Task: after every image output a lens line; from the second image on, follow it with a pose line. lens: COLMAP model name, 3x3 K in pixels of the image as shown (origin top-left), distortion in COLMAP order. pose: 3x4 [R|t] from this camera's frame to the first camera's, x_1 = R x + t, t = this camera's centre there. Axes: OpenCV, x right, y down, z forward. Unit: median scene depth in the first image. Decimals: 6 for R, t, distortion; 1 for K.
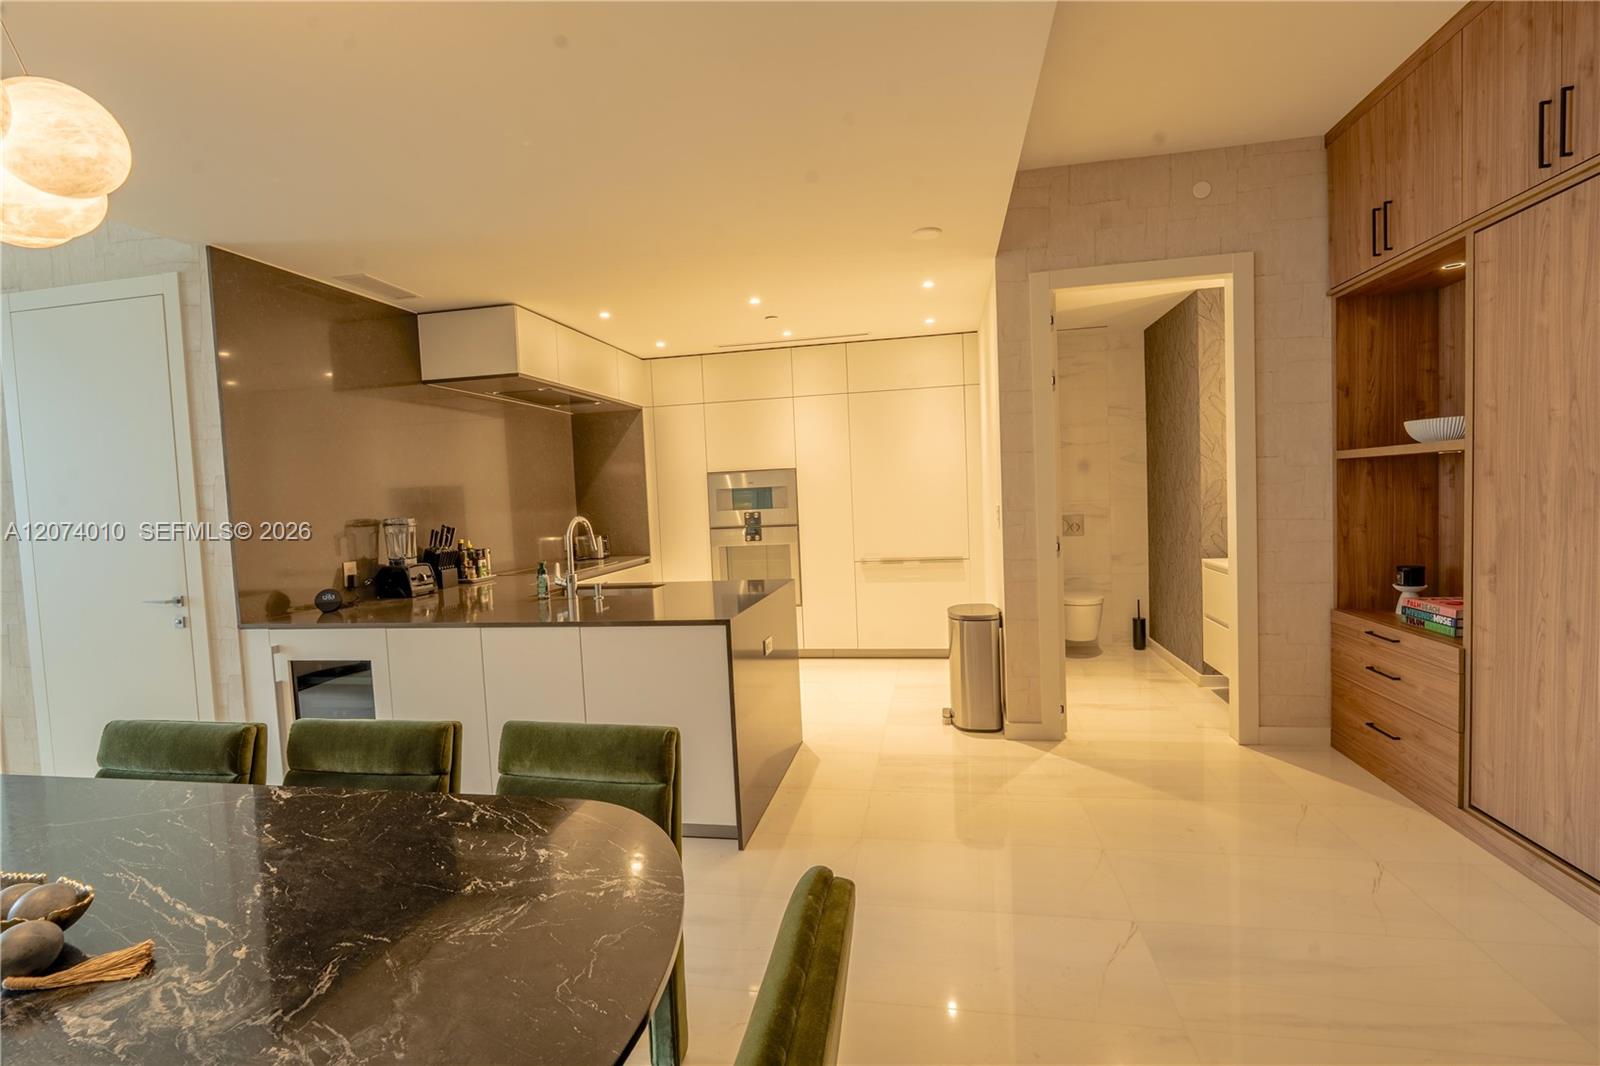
lens RADIAL K [[709.5, 0, 805.9], [0, 709.5, 527.1], [0, 0, 1]] dist [-0.002808, -0.000278]
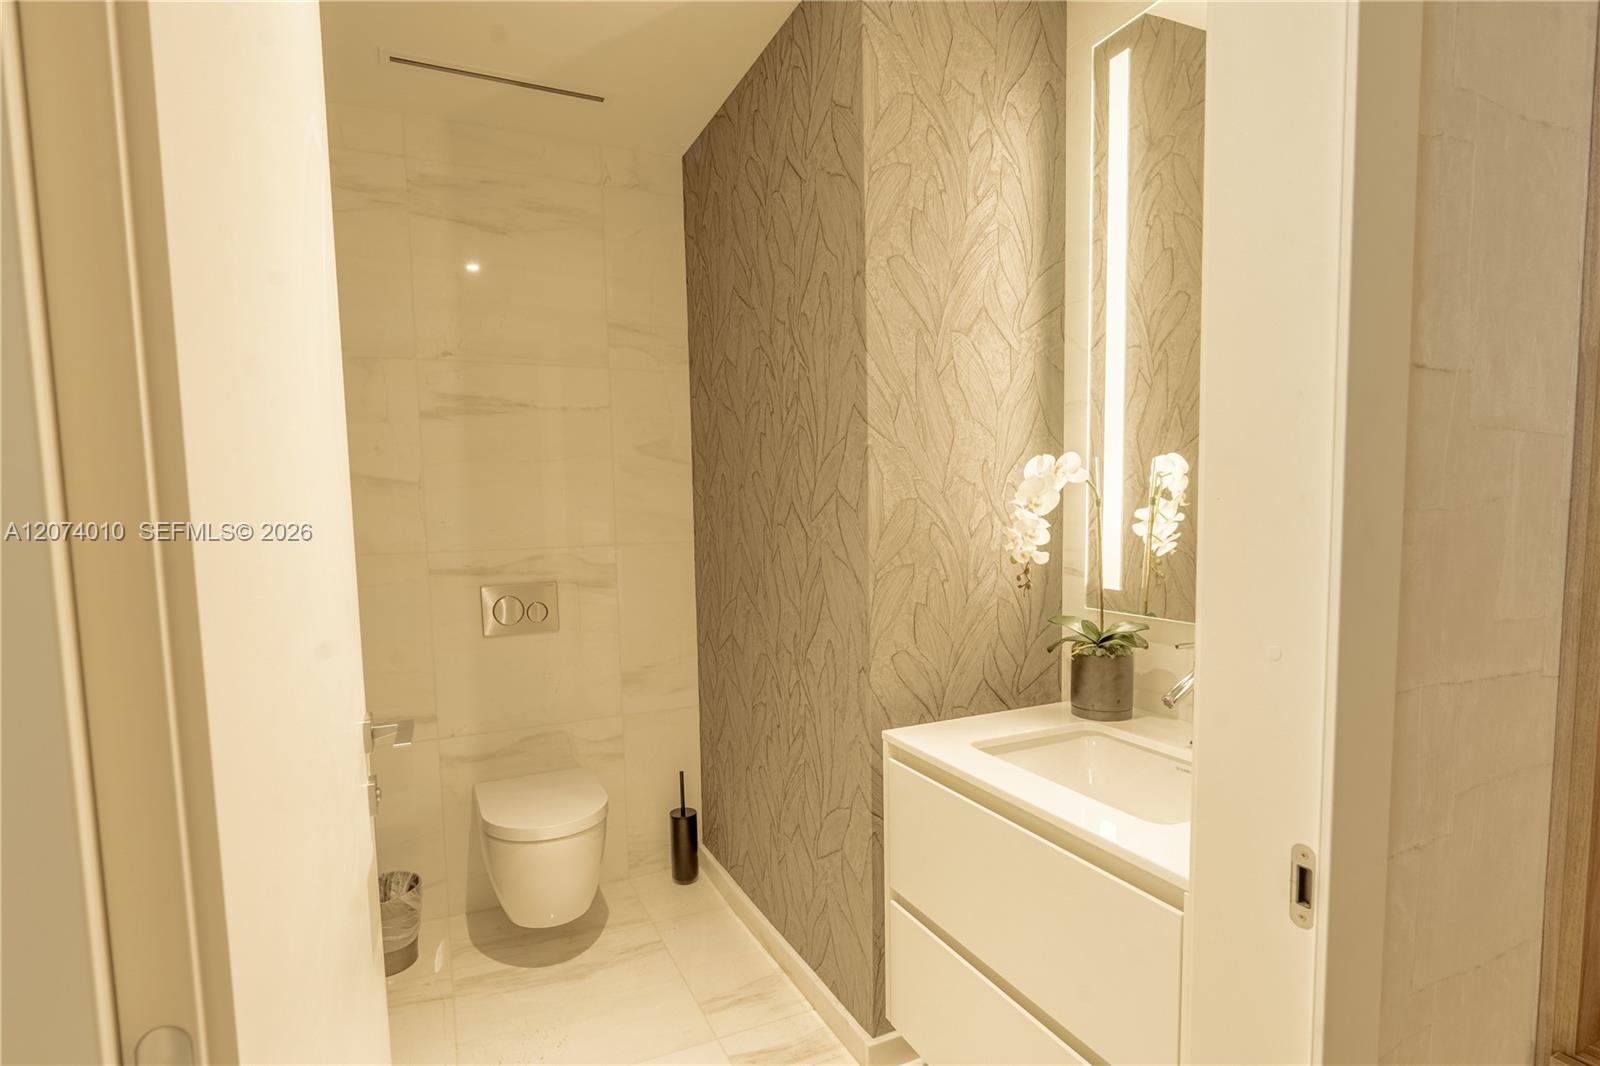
lens RADIAL K [[782.7, 0, 771.1], [0, 782.7, 568.5], [0, 0, 1]] dist [-0.002612, -0.000292]
pose [[0.817579, -0.025288, 0.575260, 0.298530], [0.015739, 0.999643, 0.021575, -0.041881], [-0.575601, -0.008586, 0.817686, 0.717040]]
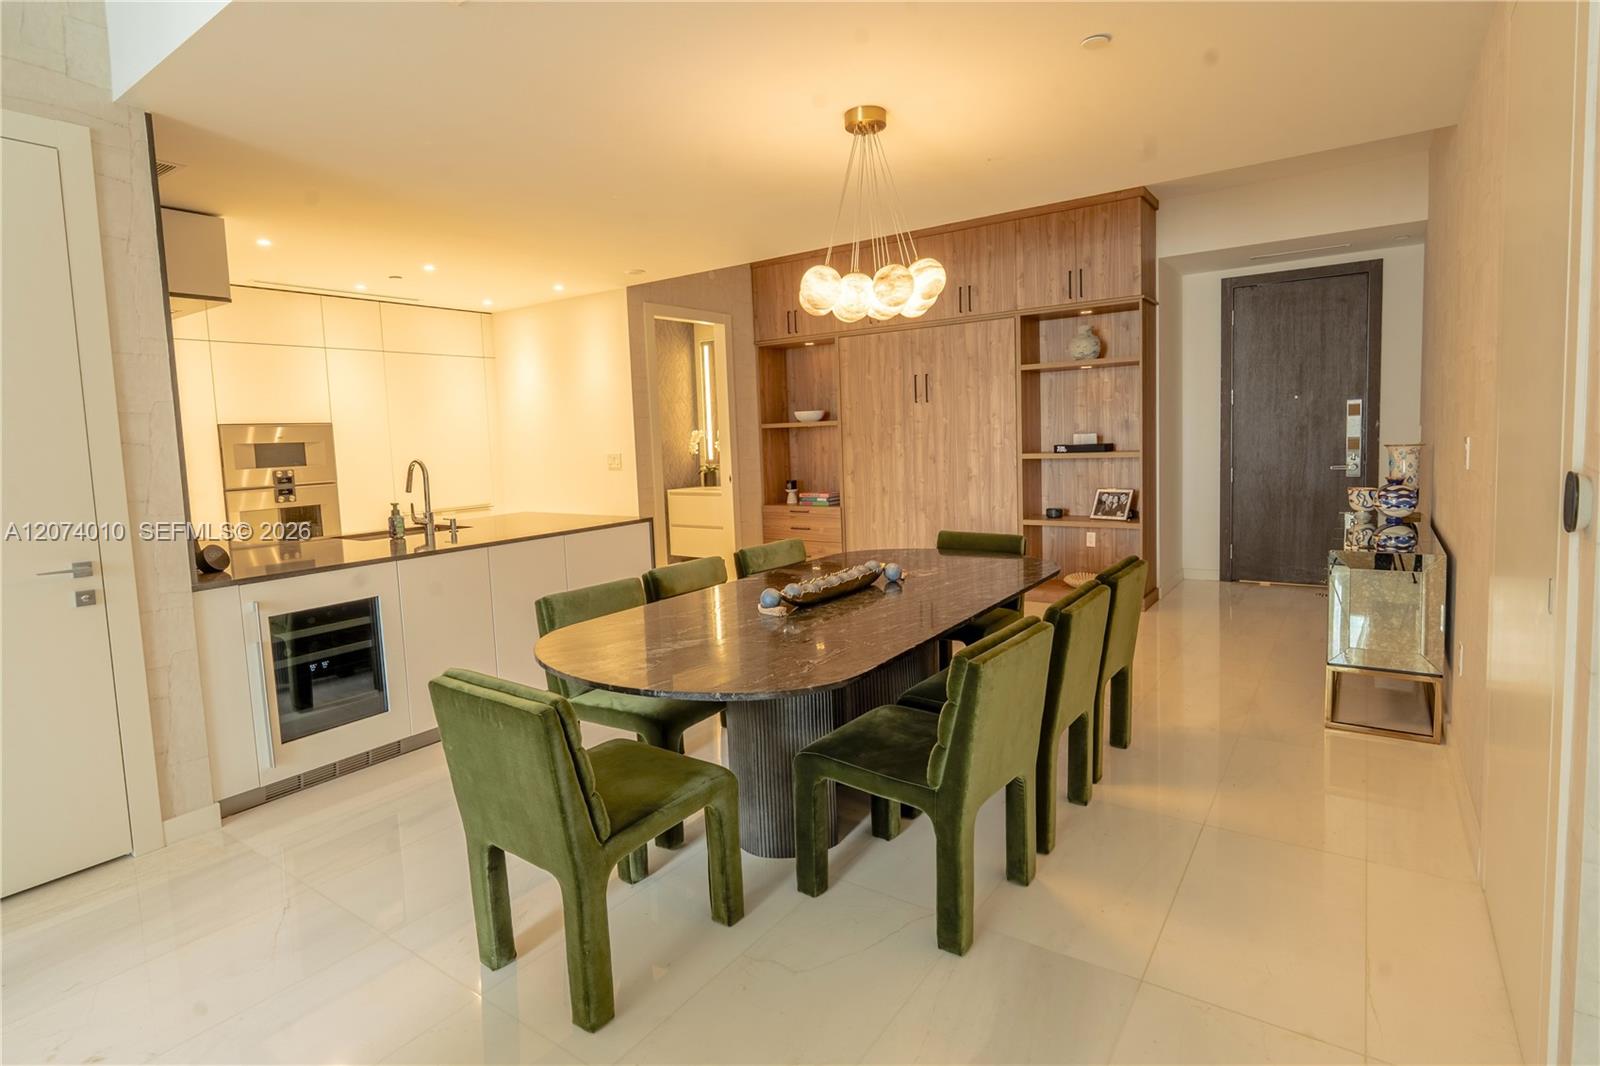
lens RADIAL K [[790.3, 0, 800.5], [0, 790.3, 500.9], [0, 0, 1]] dist [-0.002236, -0.000289]
pose [[0.423316, -0.049993, 0.904602, -0.899305], [0.061553, 0.997756, 0.026337, 0.040063], [-0.903889, 0.044533, 0.425443, -0.016570]]
